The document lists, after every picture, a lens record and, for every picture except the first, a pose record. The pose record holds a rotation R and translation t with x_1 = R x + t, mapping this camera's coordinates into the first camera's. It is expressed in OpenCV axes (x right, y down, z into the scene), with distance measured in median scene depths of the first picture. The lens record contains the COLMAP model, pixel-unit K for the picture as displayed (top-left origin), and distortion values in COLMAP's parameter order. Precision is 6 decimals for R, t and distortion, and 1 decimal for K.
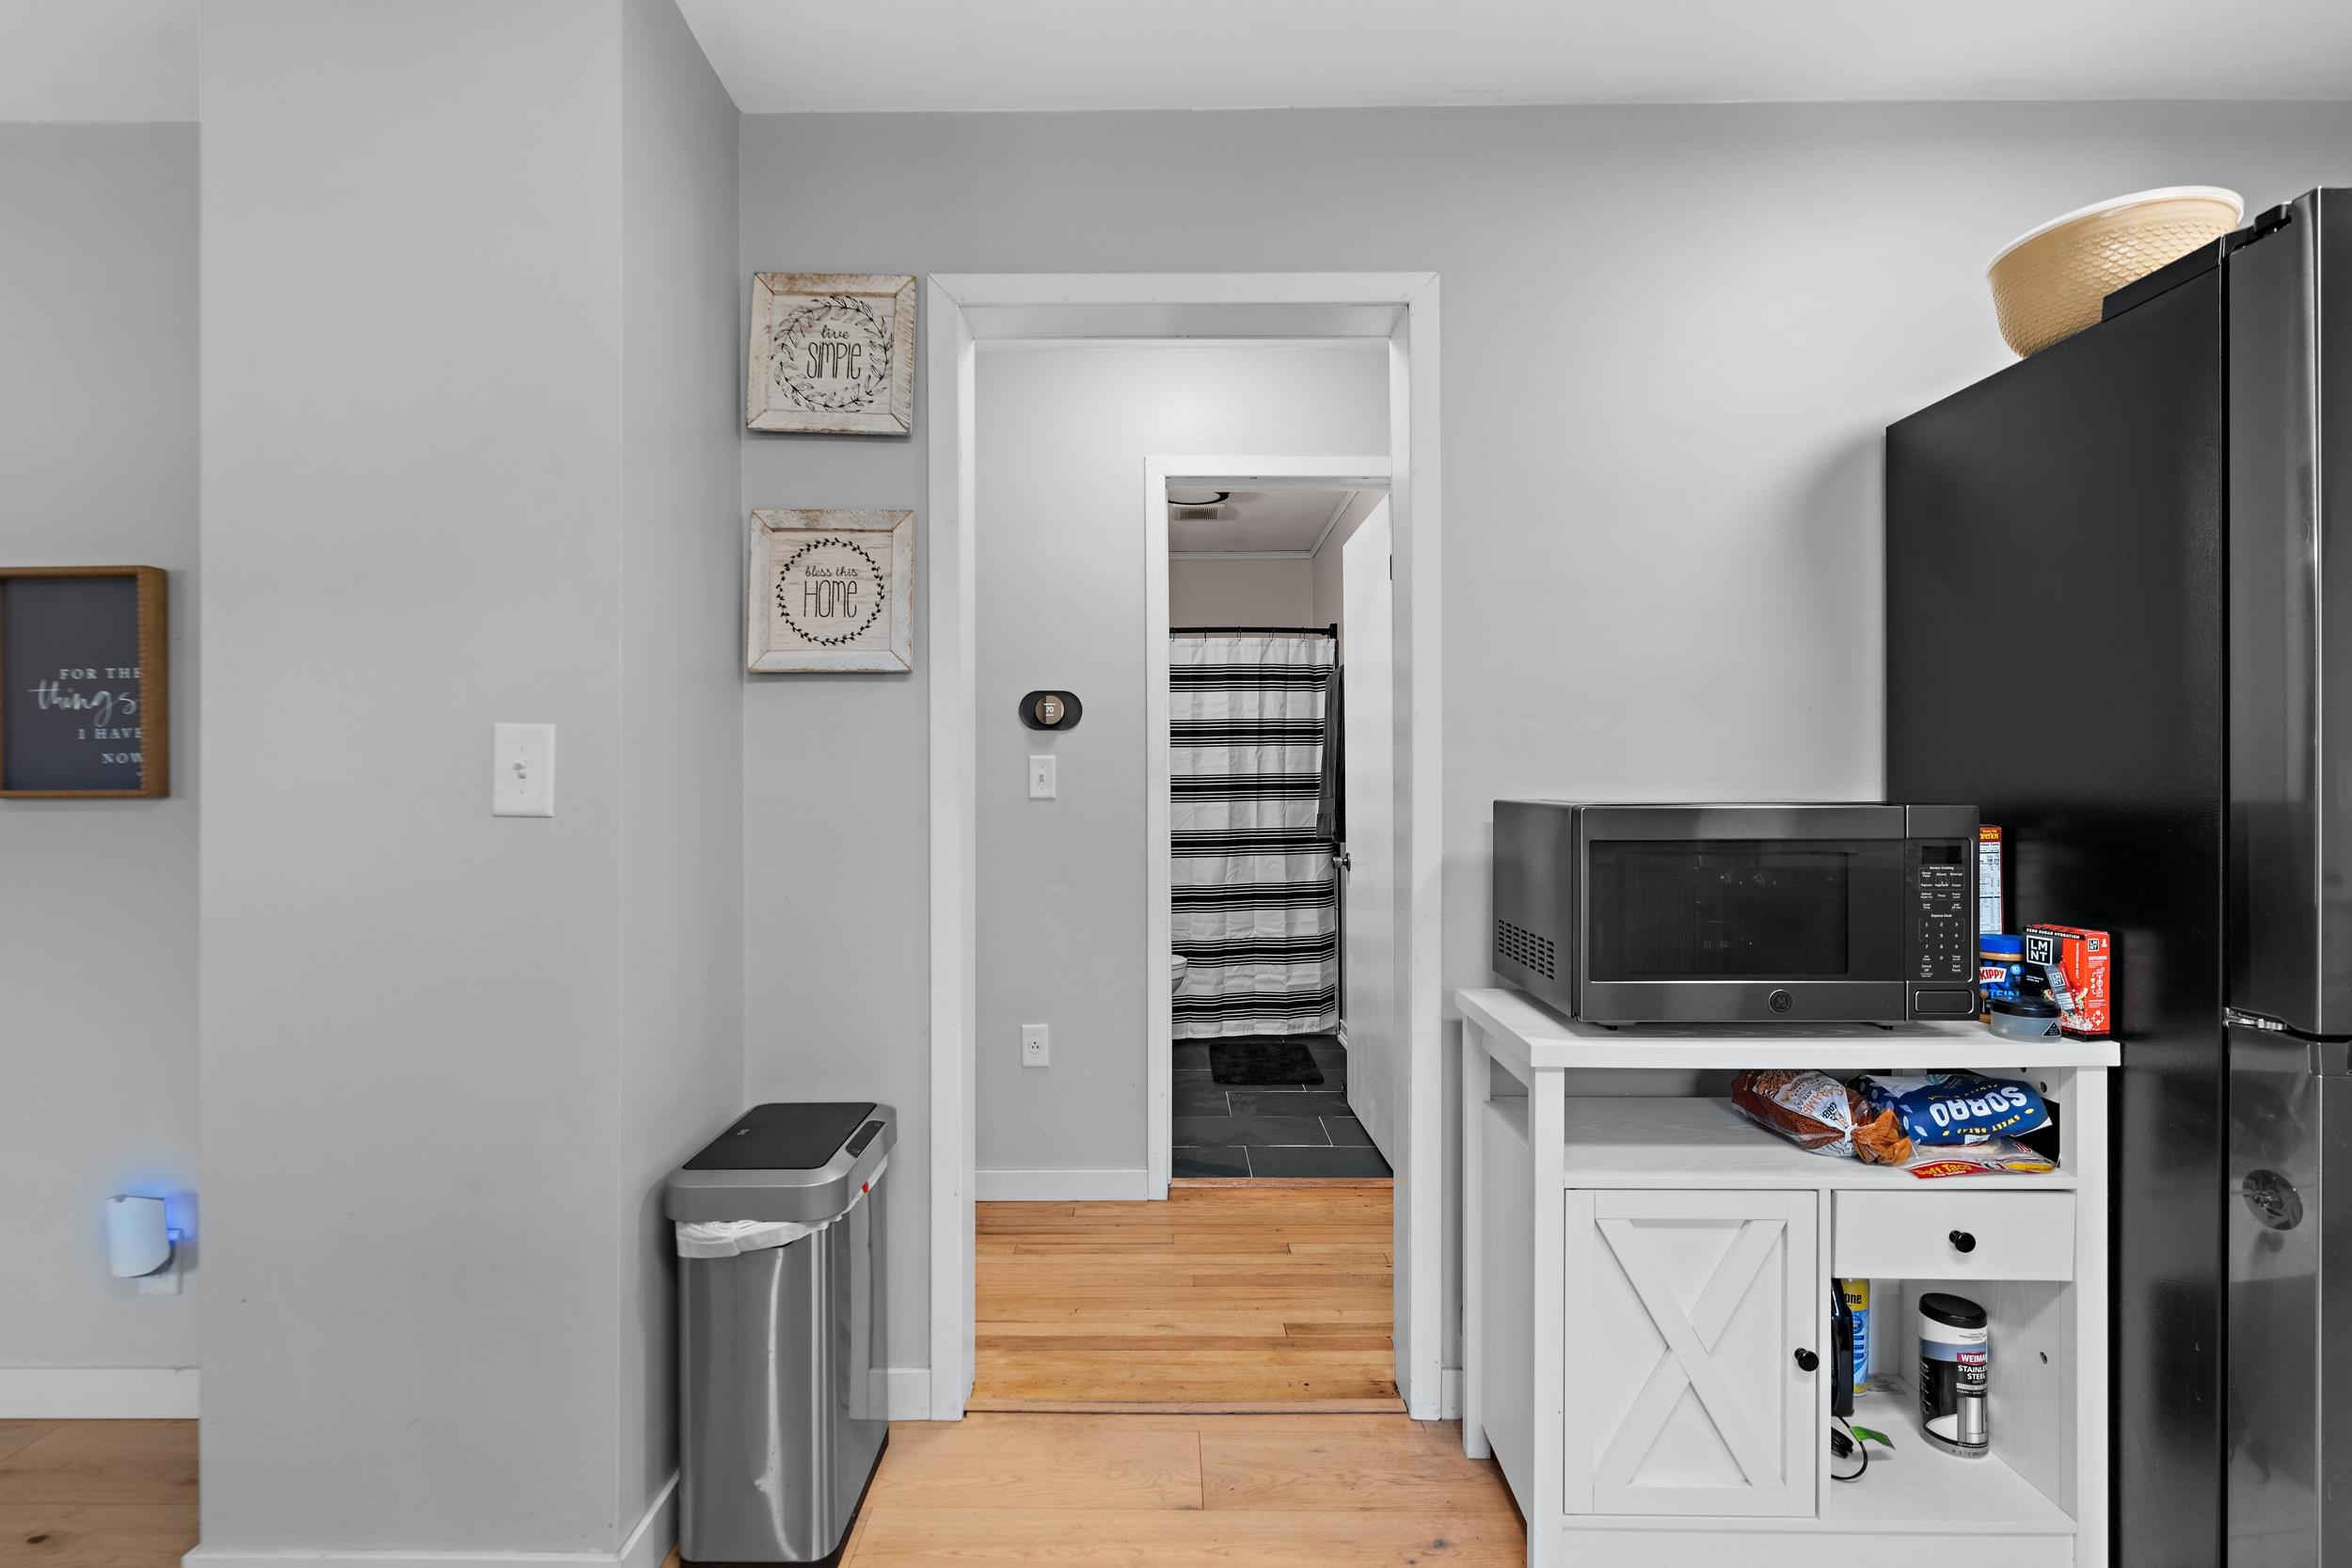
lens RADIAL K [[1052.6, 0, 1164.7], [0, 1052.6, 782.2], [0, 0, 1]] dist [-0.004019, -0.000048]
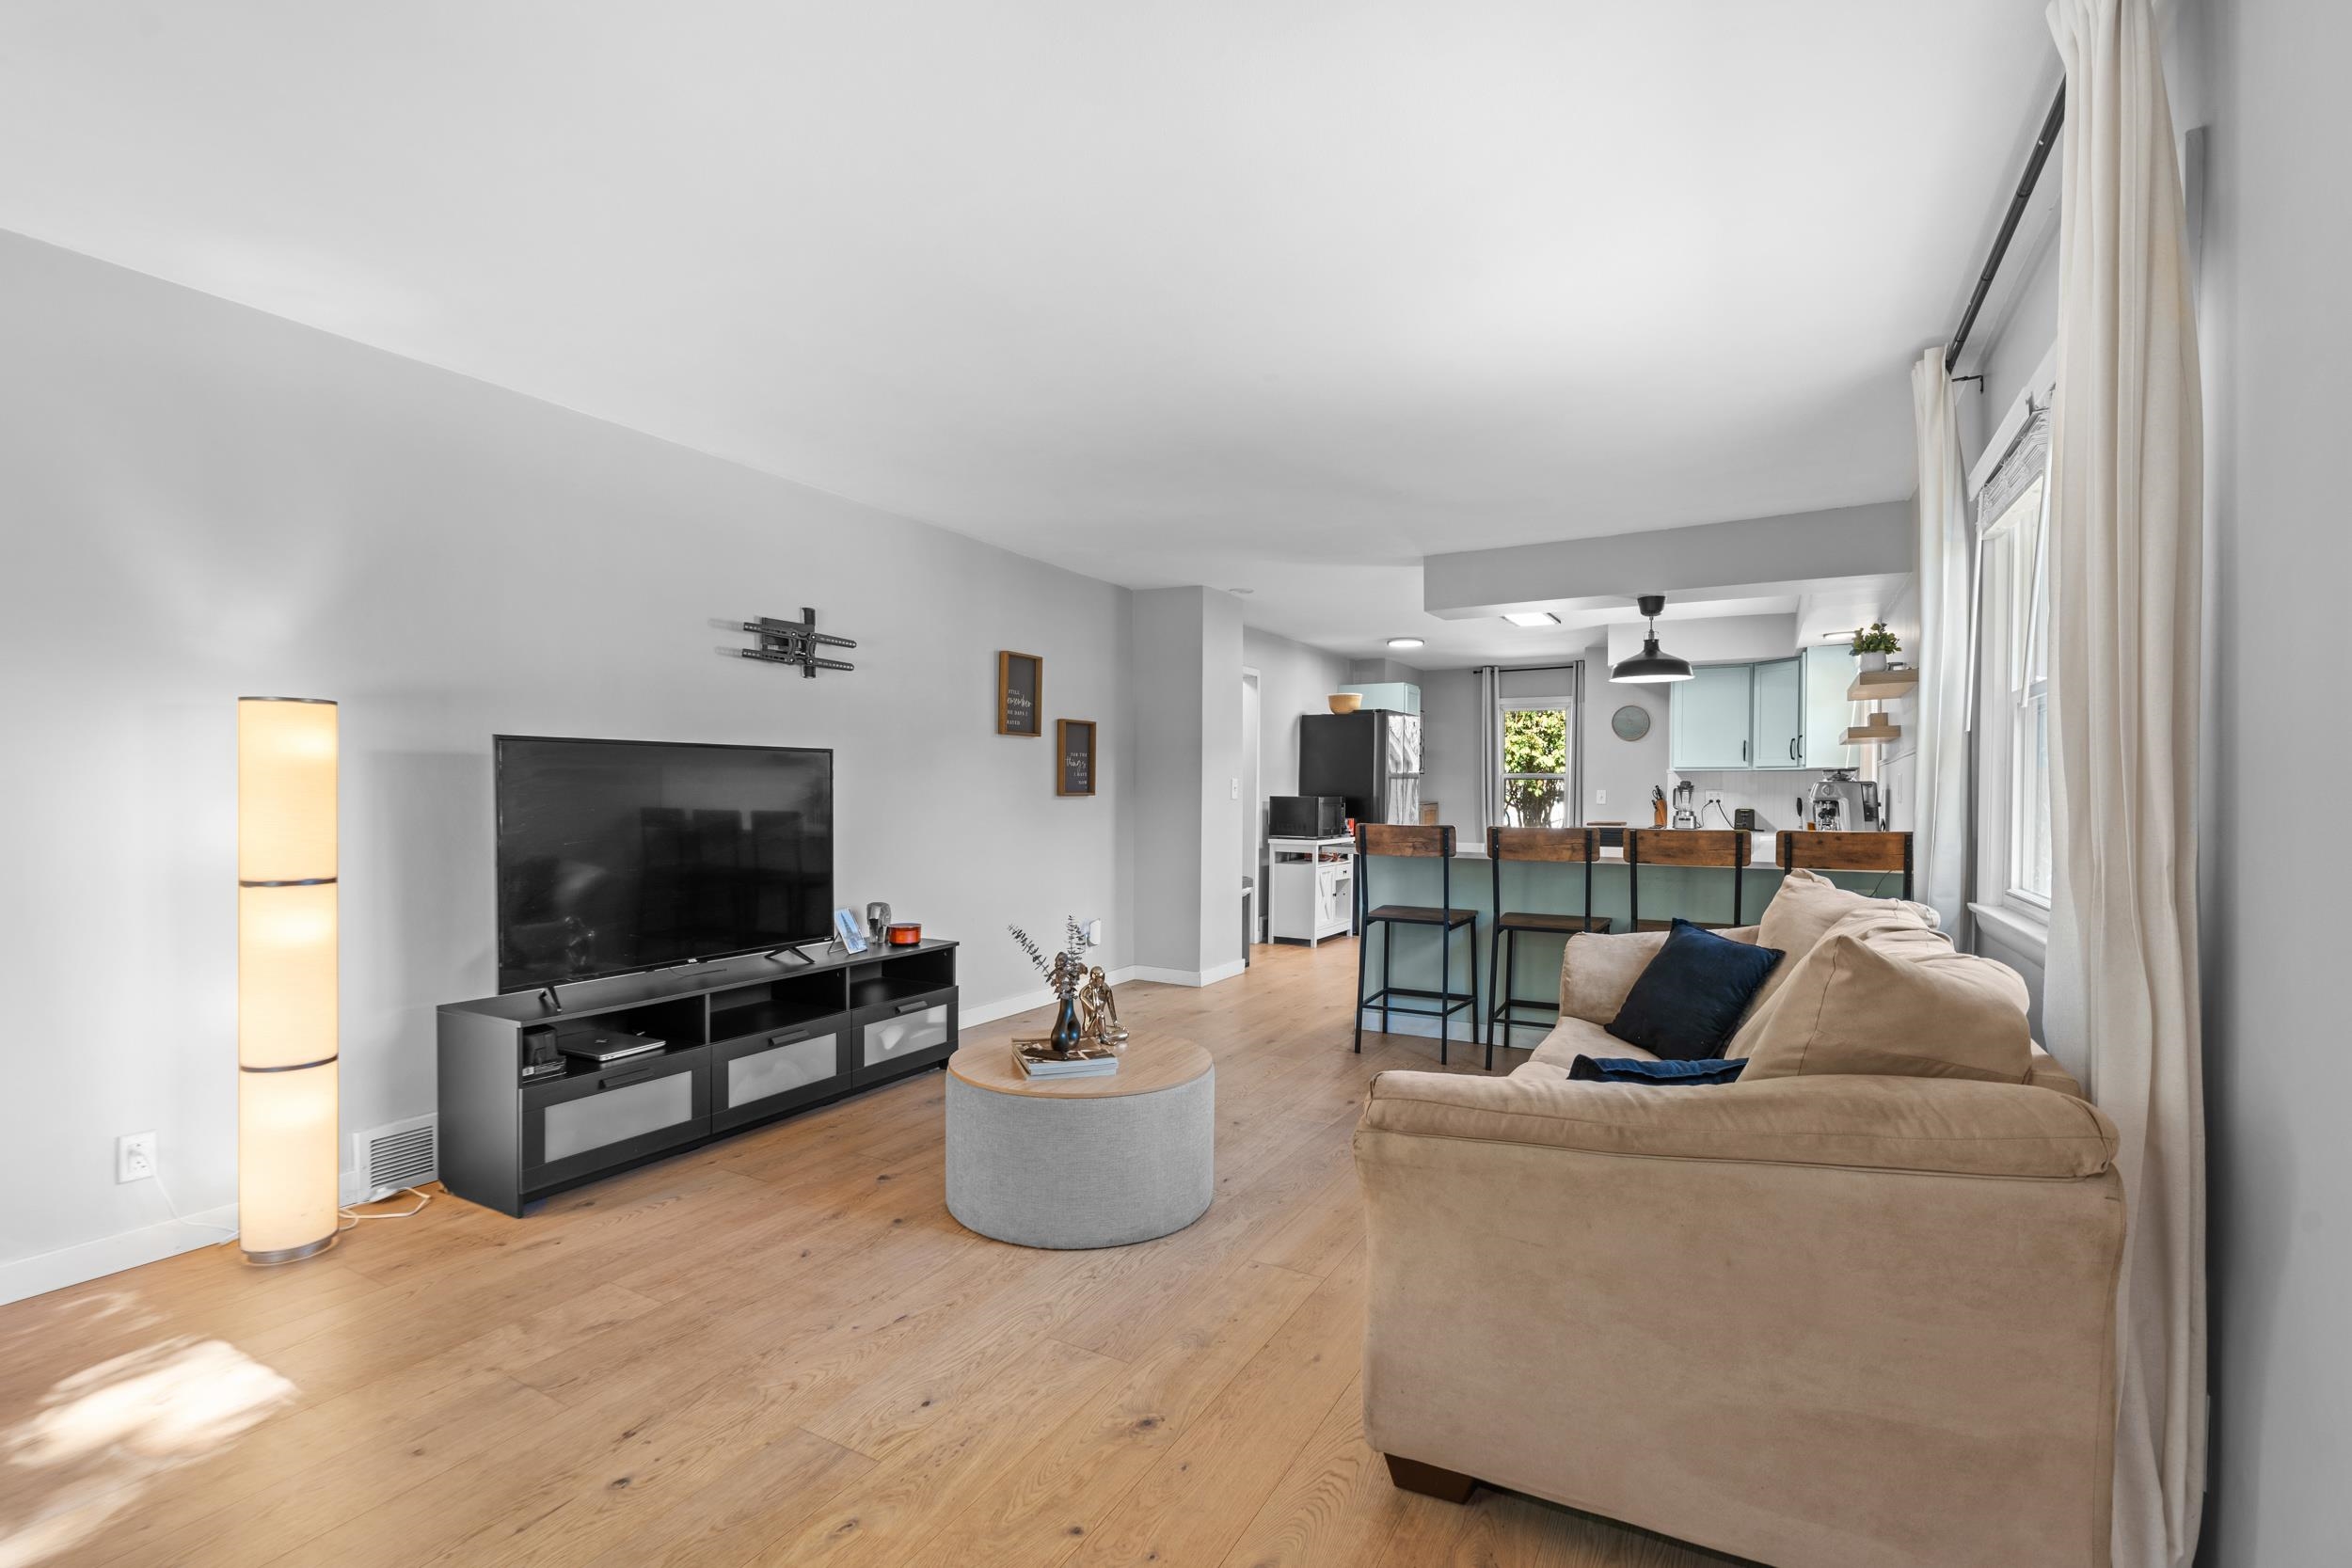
lens RADIAL K [[1085.4, 0, 1161.9], [0, 1085.4, 820.2], [0, 0, 1]] dist [-0.002254, 0.000149]
pose [[0.479901, -0.017223, 0.877154, -4.863615], [-0.008213, 0.999675, 0.024123, 0.010798], [-0.877284, -0.018781, 0.479603, -0.965414]]
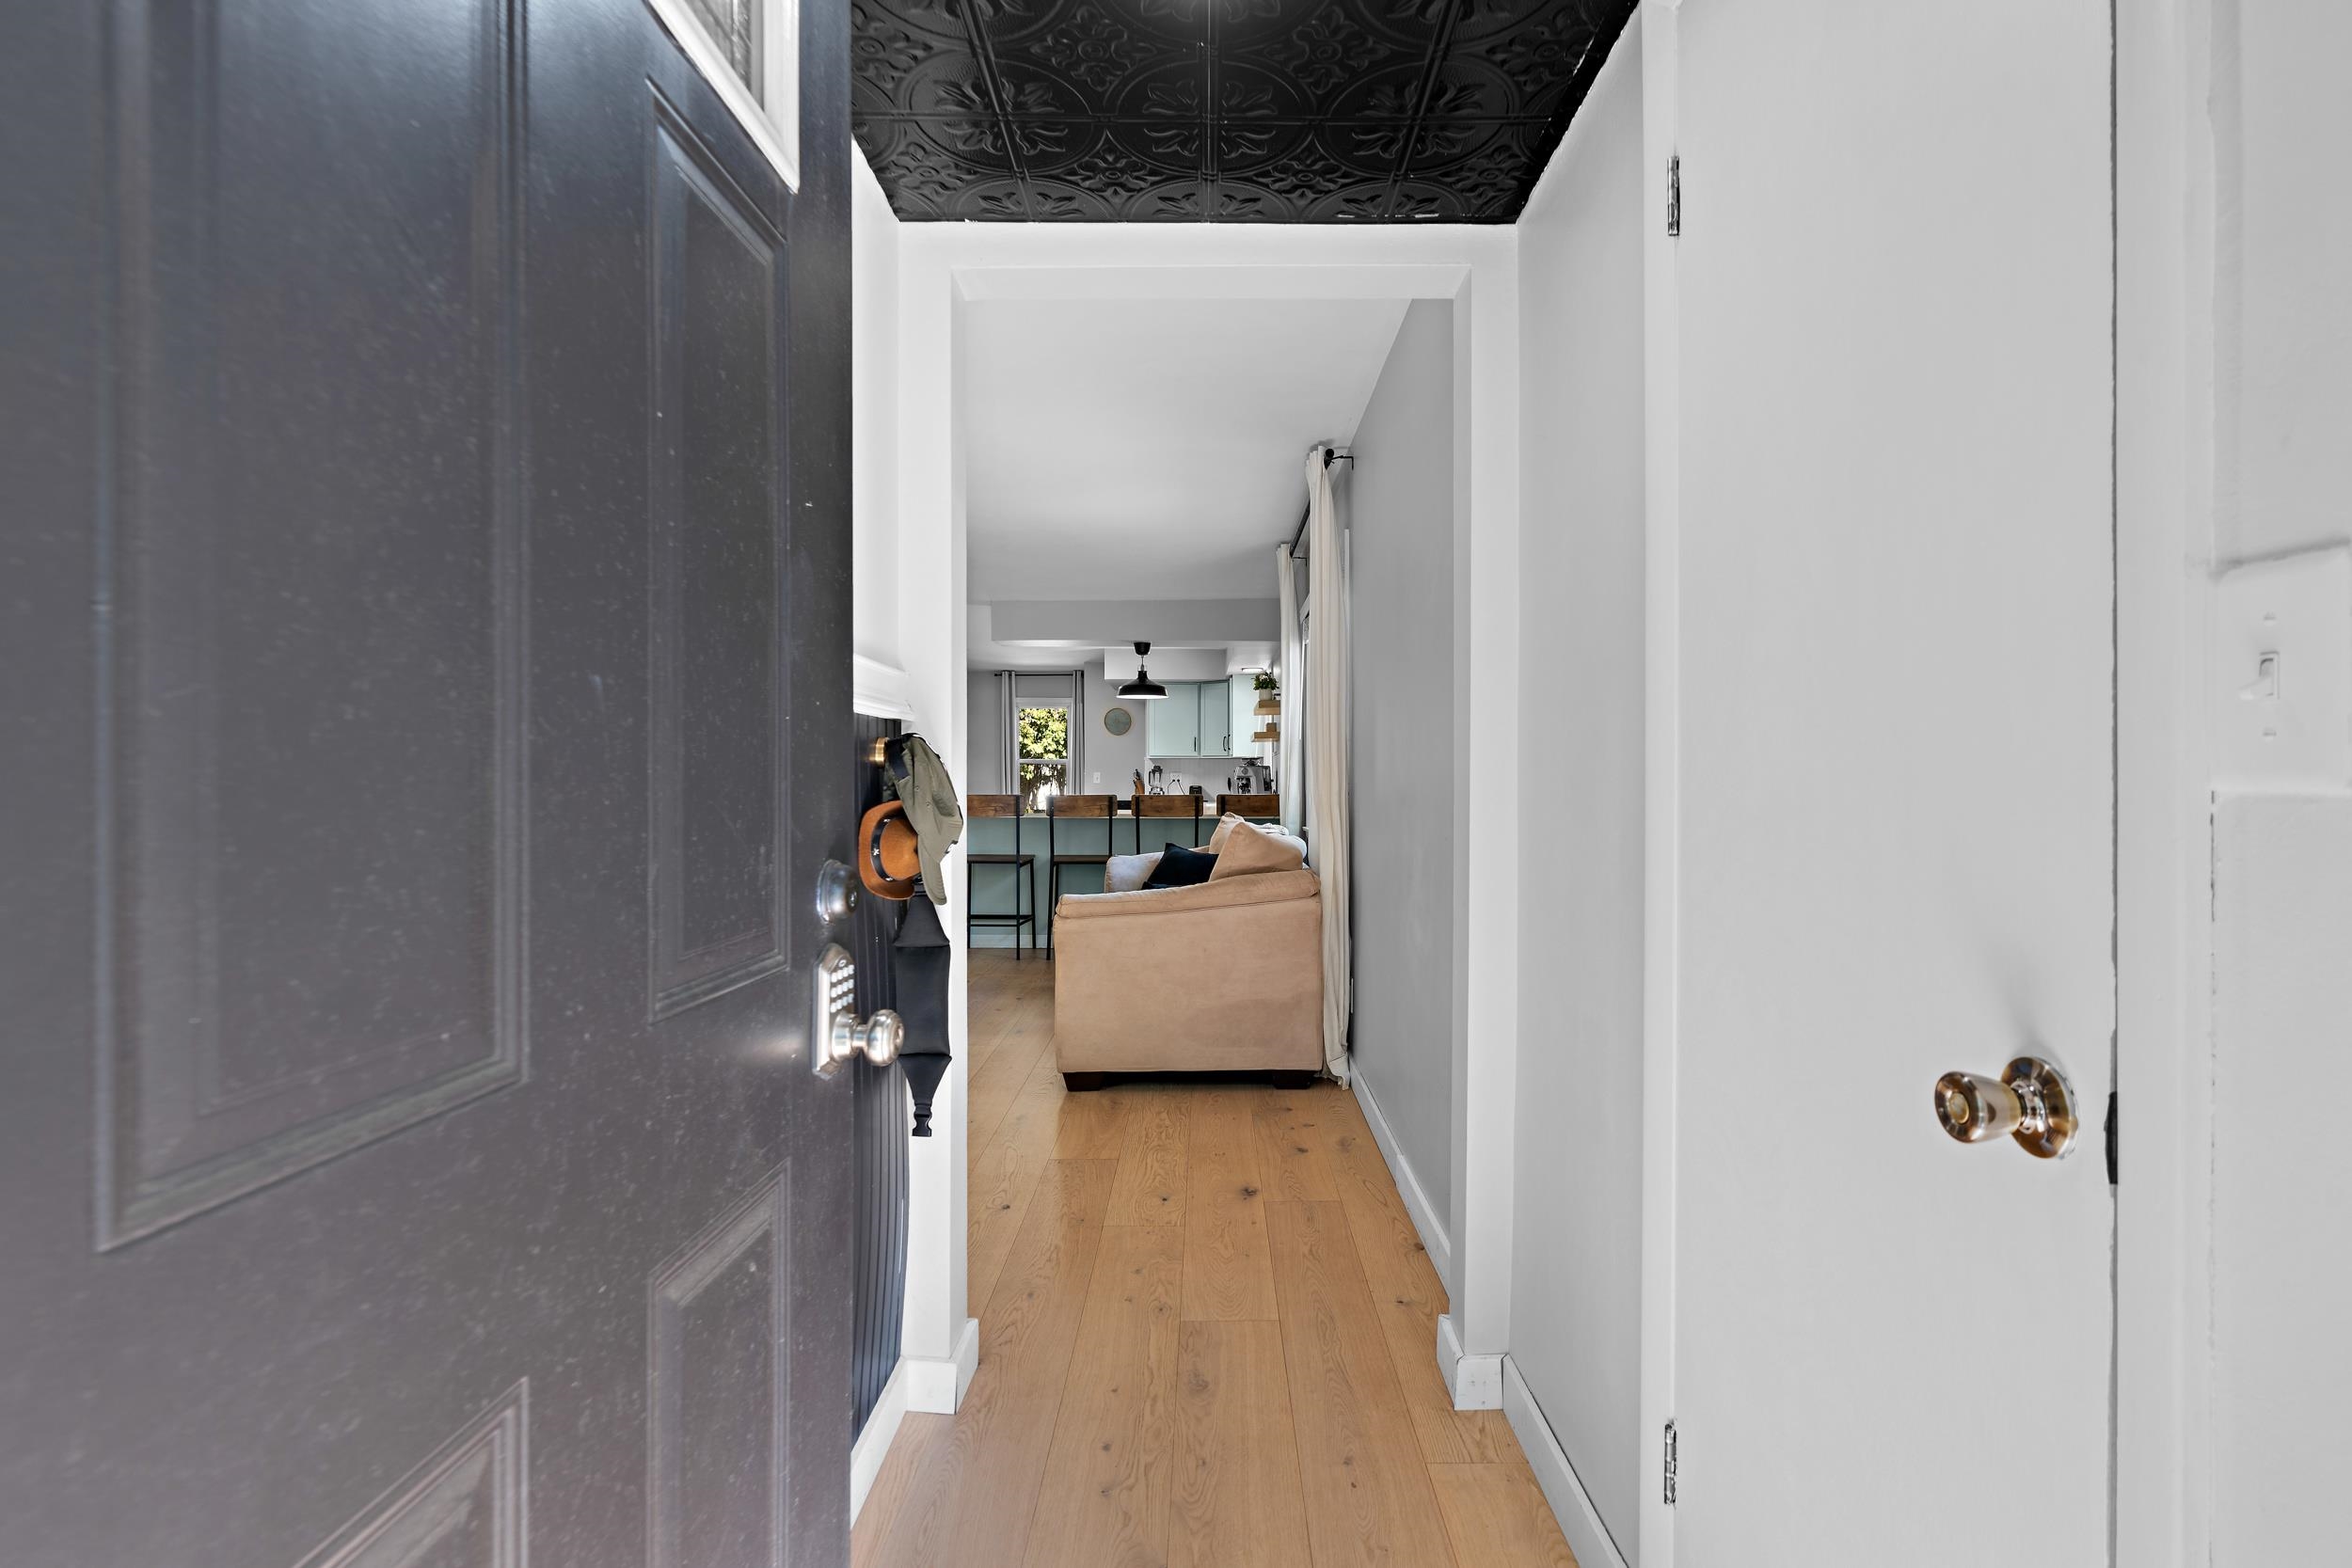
lens RADIAL K [[1094.0, 0, 1200.7], [0, 1094.0, 791.5], [0, 0, 1]] dist [0.000055, 0.001212]
pose [[-0.002888, -0.007313, 0.999969, -6.325482], [-0.007508, 0.999945, 0.007291, 0.043649], [-0.999968, -0.007487, -0.002943, -0.932748]]
